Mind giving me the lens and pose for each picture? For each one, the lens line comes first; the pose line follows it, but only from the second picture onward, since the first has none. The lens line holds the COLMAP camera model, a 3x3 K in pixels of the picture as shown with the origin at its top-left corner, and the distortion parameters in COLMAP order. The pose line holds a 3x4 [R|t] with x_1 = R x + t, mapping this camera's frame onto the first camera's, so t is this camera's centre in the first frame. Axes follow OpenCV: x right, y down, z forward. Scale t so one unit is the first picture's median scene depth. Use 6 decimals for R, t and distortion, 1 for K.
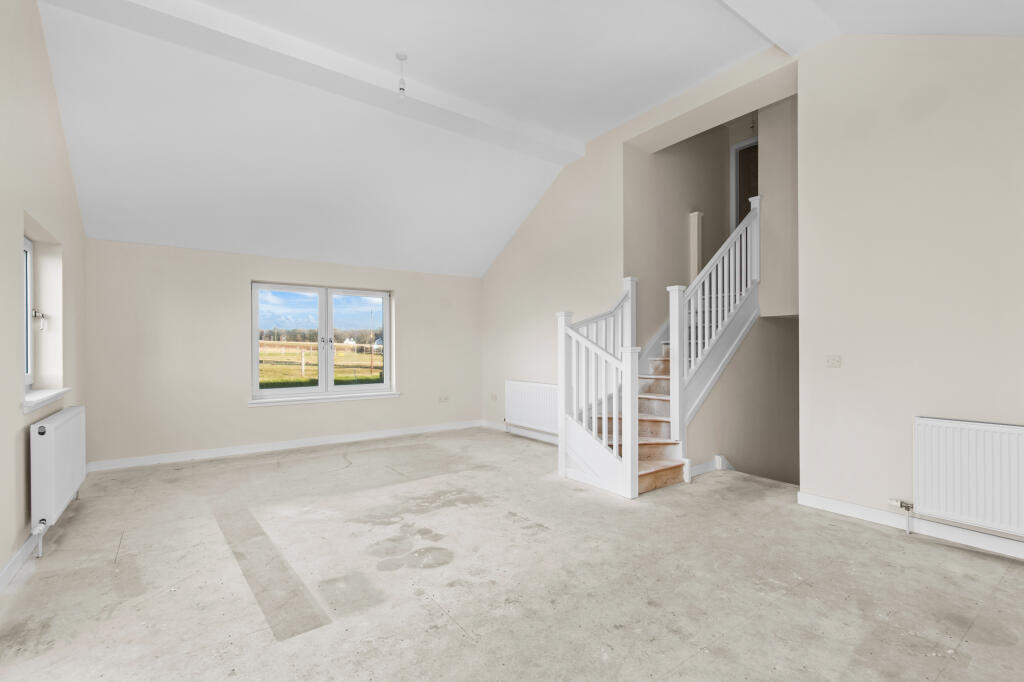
lens RADIAL K [[465.8, 0, 537.0], [0, 465.8, 344.7], [0, 0, 1]] dist [0.003422, -0.003836]
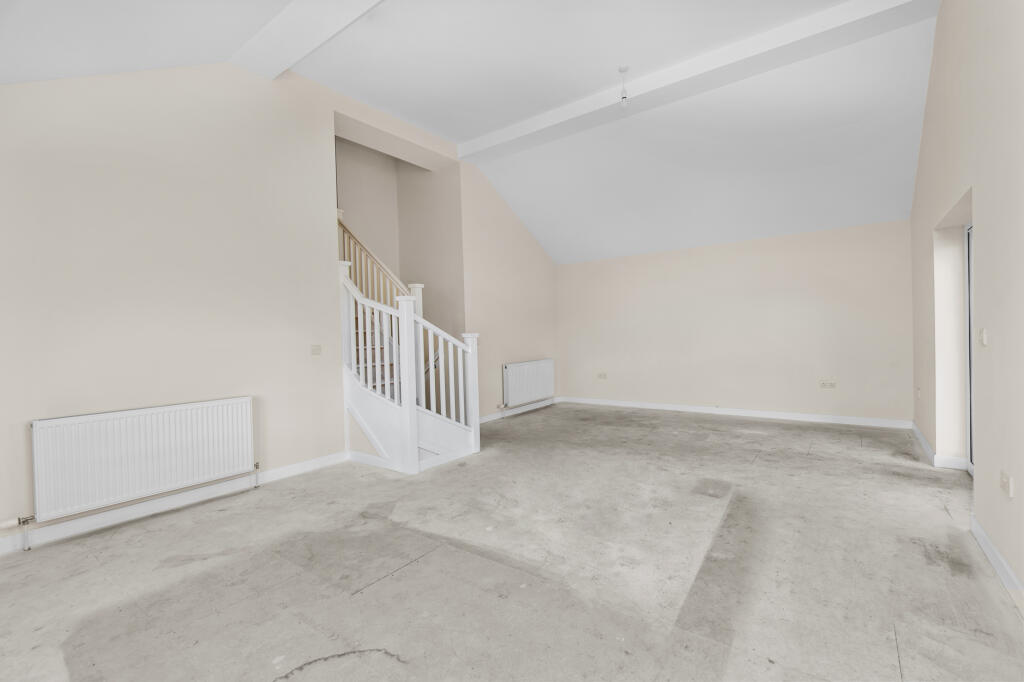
lens RADIAL K [[465.8, 0, 488.3], [0, 465.8, 341.3], [0, 0, 1]] dist [0.003422, -0.003836]
pose [[-0.248781, -0.005153, 0.968546, -1.392375], [0.023001, 0.999672, 0.011226, 0.016682], [-0.968287, 0.025071, -0.248581, 1.709204]]
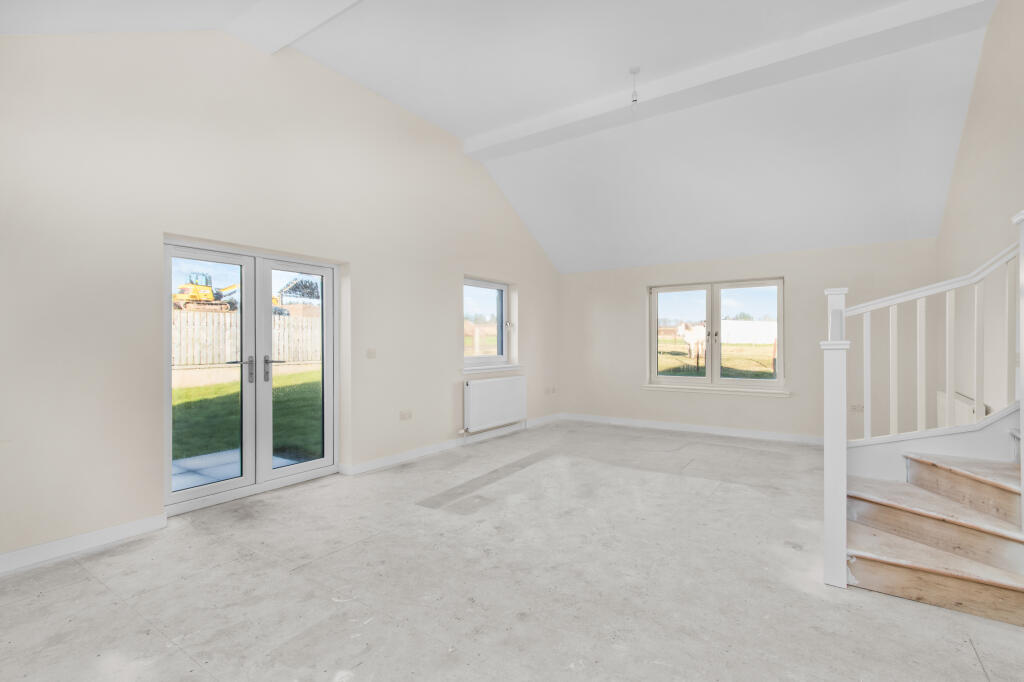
lens RADIAL K [[465.8, 0, 507.0], [0, 465.8, 340.3], [0, 0, 1]] dist [0.003422, -0.003836]
pose [[0.316529, -0.002233, -0.948580, 0.879882], [0.008266, 0.999966, 0.000405, 0.000188], [0.948547, -0.007969, 0.316537, 0.528203]]
